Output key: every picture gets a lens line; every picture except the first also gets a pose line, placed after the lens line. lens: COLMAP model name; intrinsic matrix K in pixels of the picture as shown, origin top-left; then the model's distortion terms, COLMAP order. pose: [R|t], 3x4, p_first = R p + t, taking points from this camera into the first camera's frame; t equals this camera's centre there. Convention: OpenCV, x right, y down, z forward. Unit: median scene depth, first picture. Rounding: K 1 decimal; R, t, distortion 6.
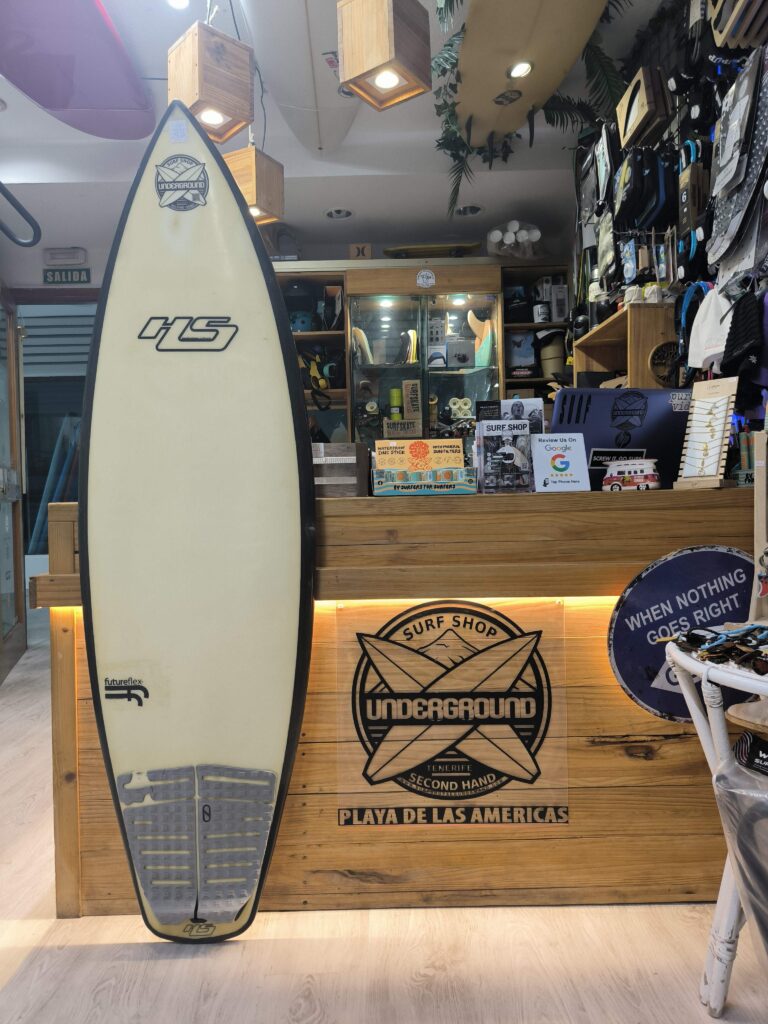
lens RADIAL K [[718.0, 0, 379.6], [0, 718.0, 506.6], [0, 0, 1]] dist [0.038695, -0.018492]
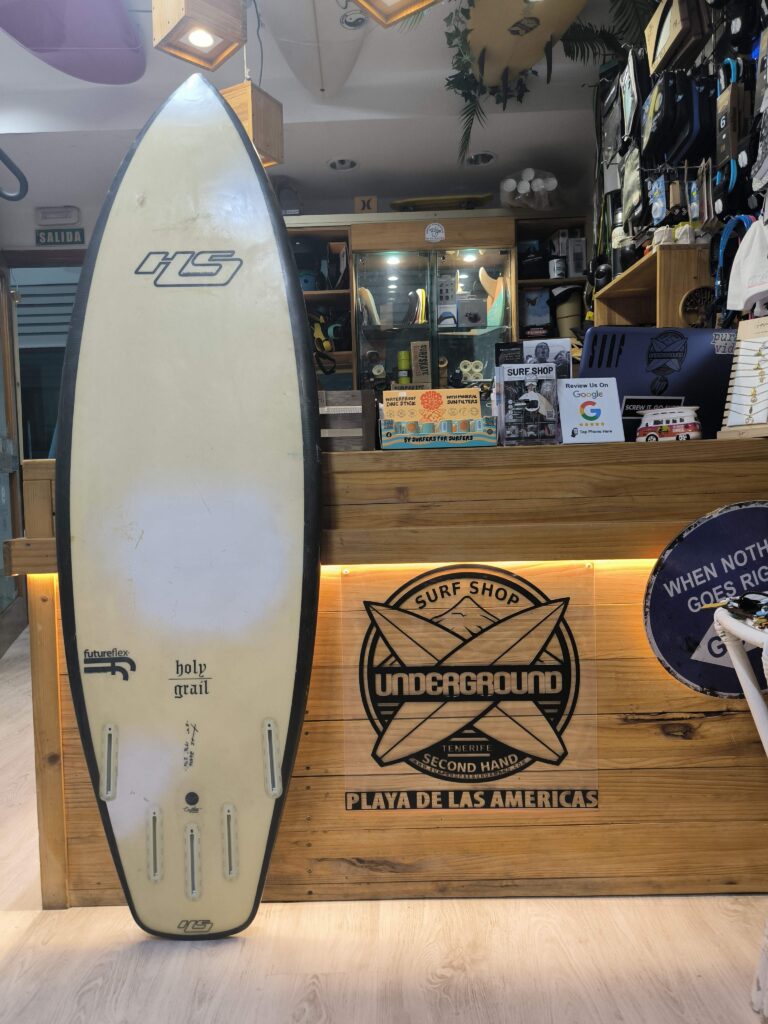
lens RADIAL K [[717.9, 0, 376.7], [0, 717.9, 505.9], [0, 0, 1]] dist [0.038094, -0.017280]
pose [[0.999865, -0.006442, -0.015125, -0.001308], [0.006936, 0.999435, 0.032884, 0.026093], [0.014904, -0.032985, 0.999345, 0.099149]]
